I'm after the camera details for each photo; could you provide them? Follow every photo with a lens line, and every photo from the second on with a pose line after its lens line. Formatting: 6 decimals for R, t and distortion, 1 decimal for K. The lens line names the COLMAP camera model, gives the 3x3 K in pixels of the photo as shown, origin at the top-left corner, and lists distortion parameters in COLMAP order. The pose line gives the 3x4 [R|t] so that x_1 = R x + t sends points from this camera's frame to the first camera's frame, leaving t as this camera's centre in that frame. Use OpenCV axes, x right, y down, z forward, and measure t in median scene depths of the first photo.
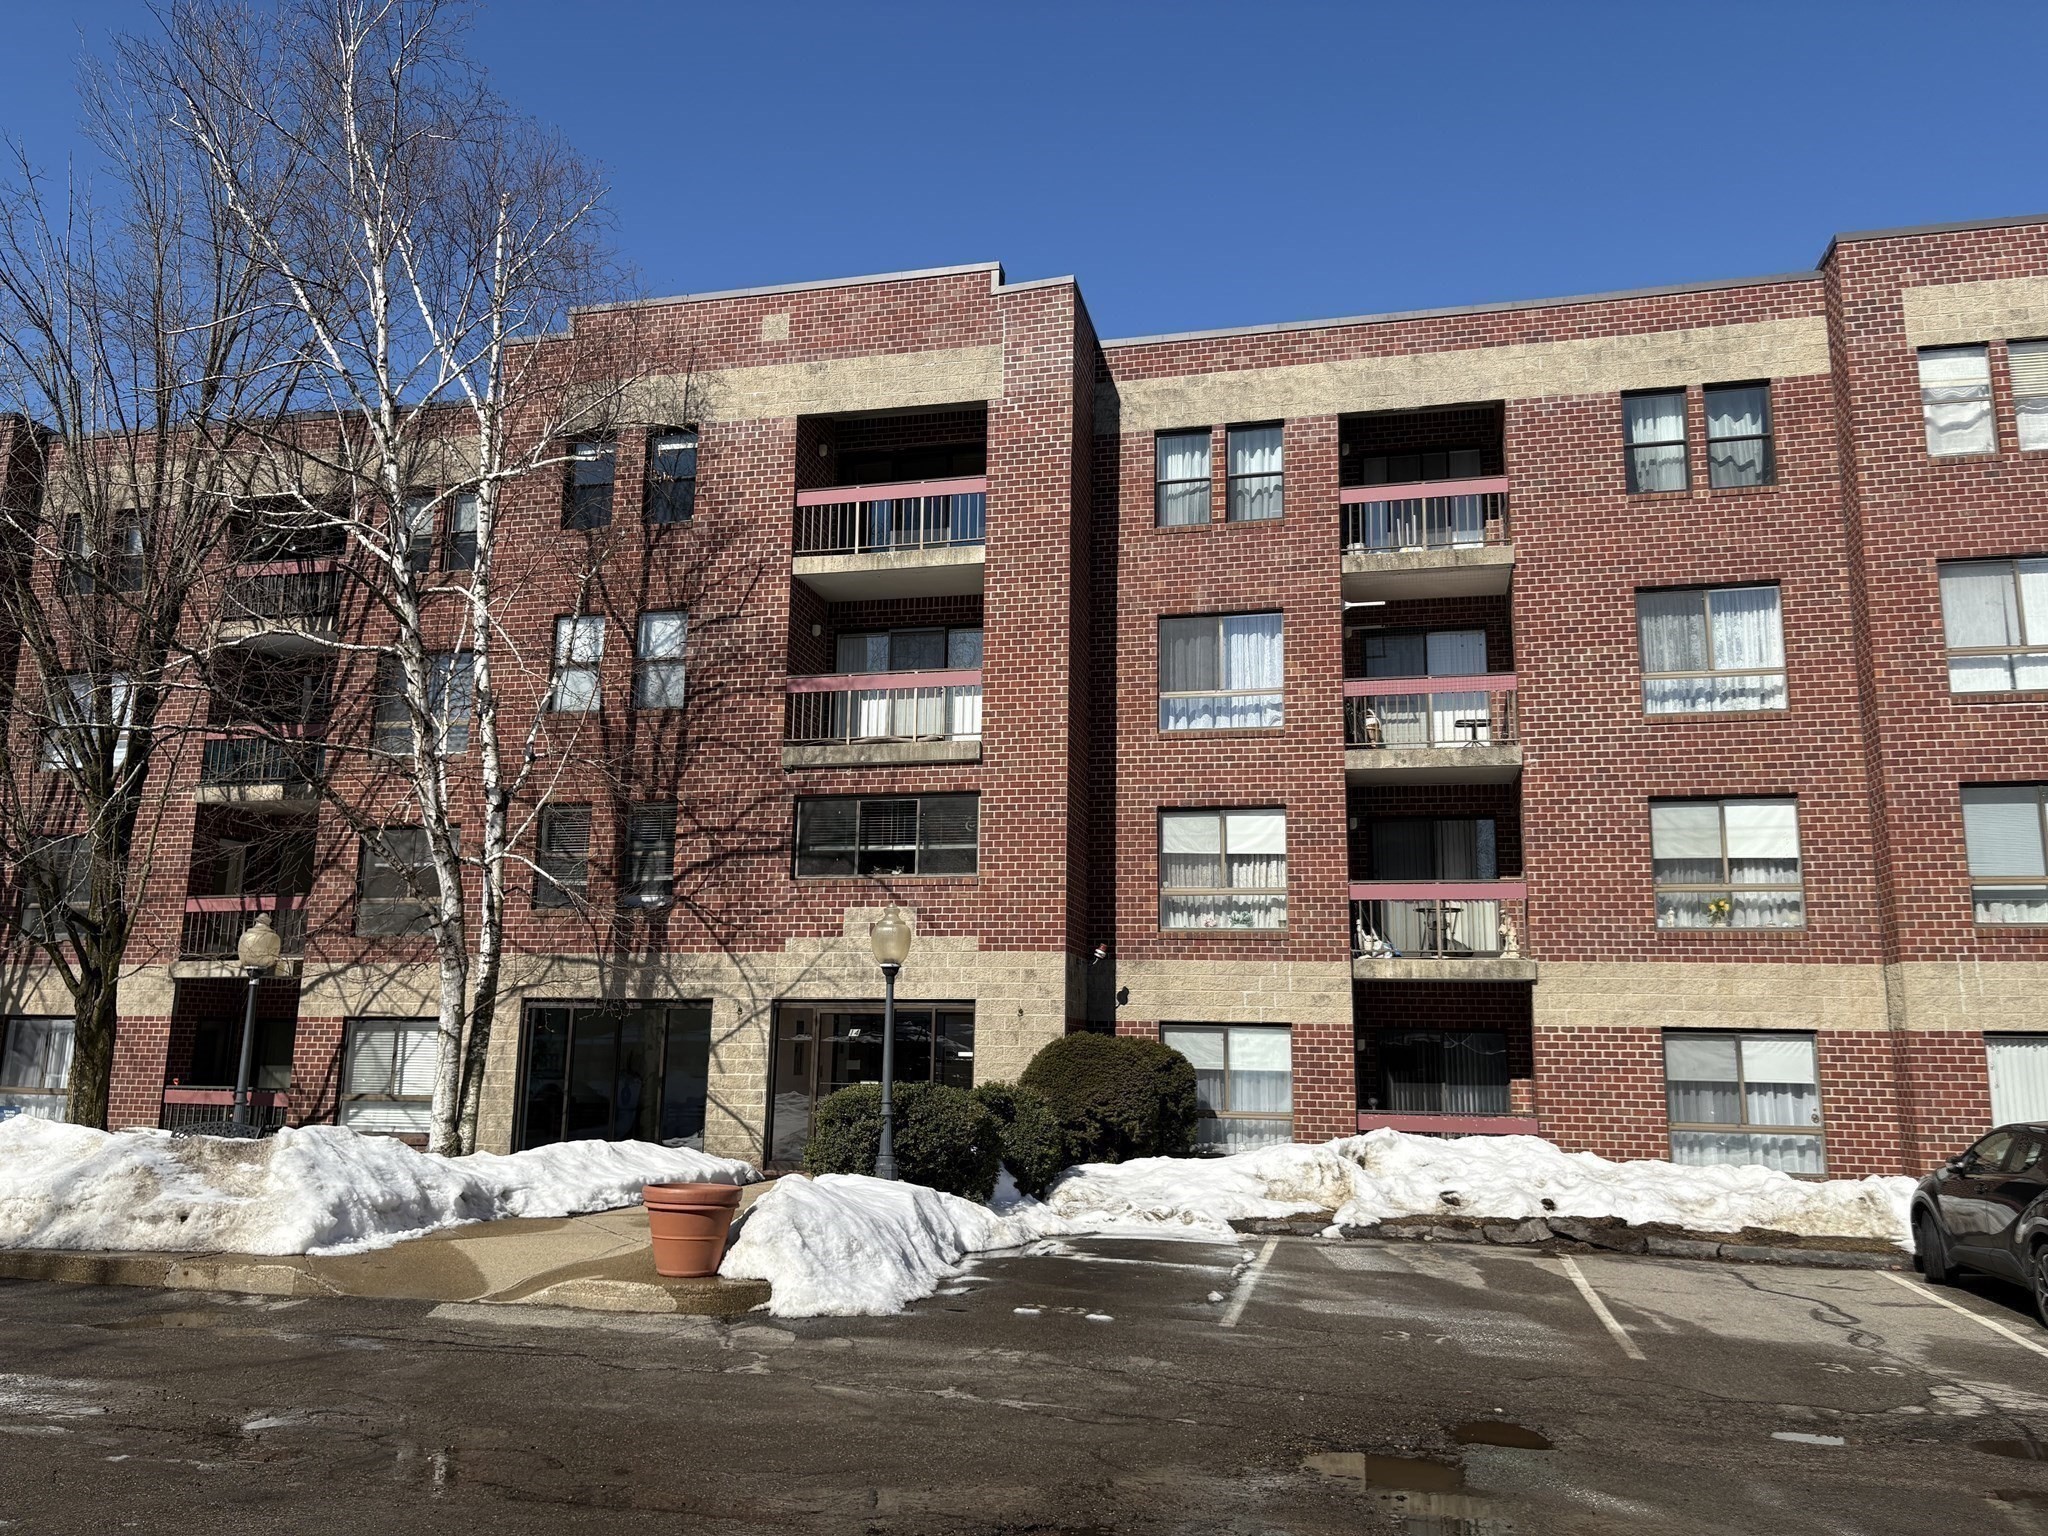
lens RADIAL K [[1543.7, 0, 1024.0], [0, 1543.7, 768.0], [0, 0, 1]] dist [0.134514, -0.001758]
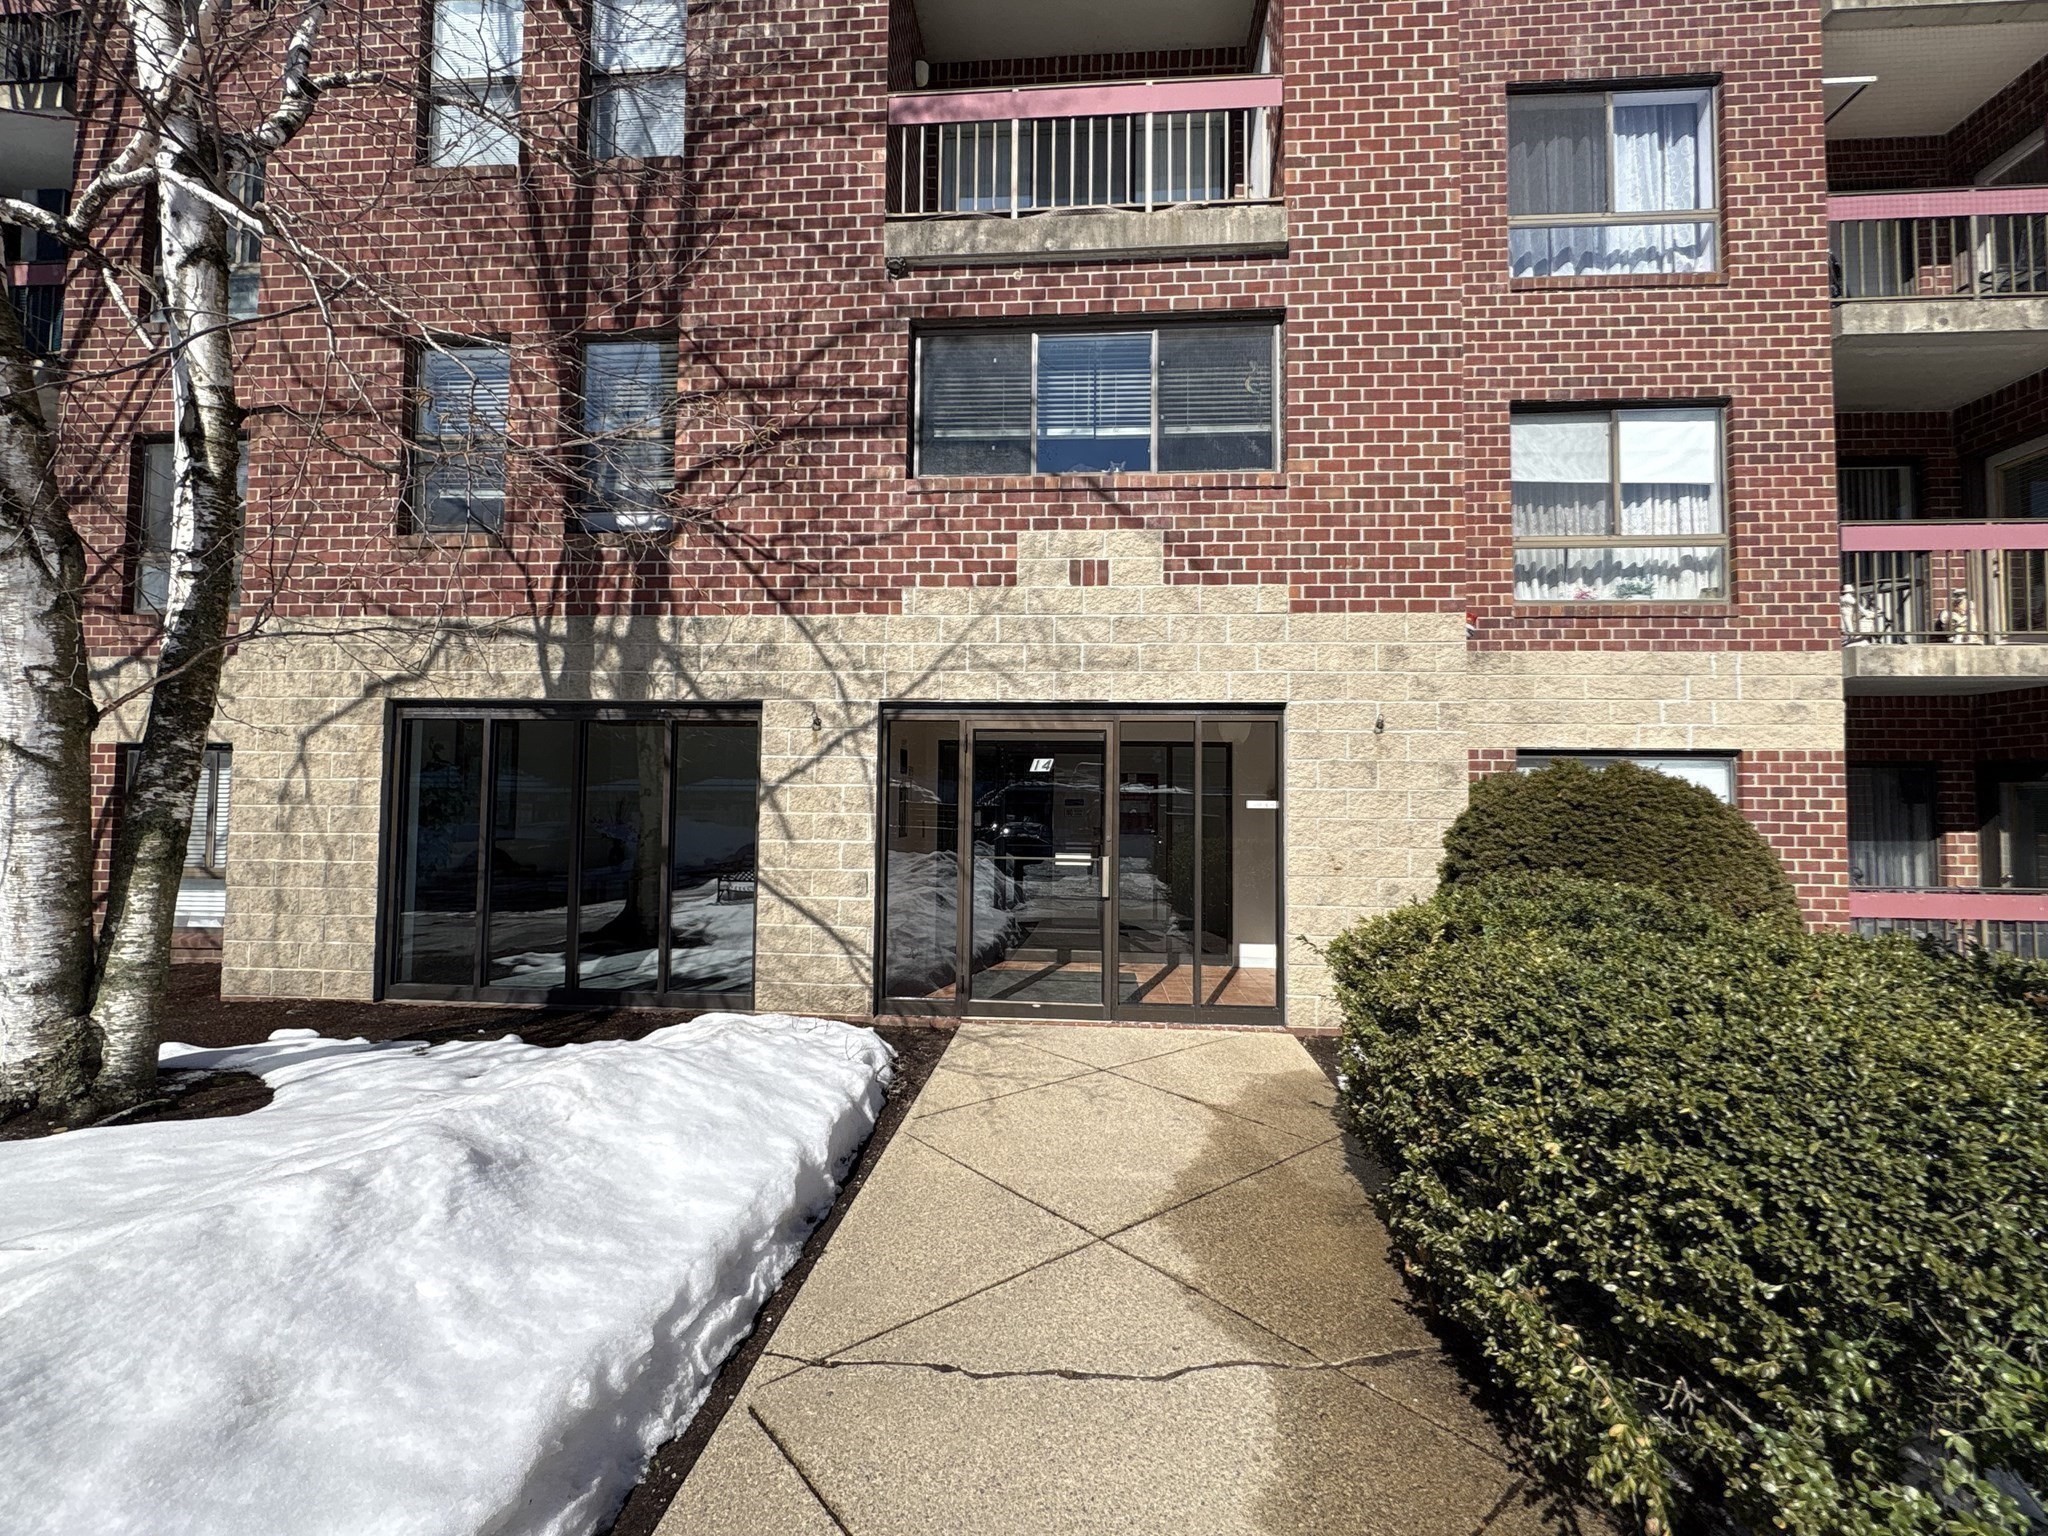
lens RADIAL K [[852.0, 0, 1024.0], [0, 852.0, 768.0], [0, 0, 1]] dist [-0.004018, 0.000121]
pose [[0.987191, 0.000489, 0.159543, -0.158068], [-0.024329, 0.988762, 0.147506, 0.125200], [-0.157678, -0.149498, 0.976109, 0.698687]]
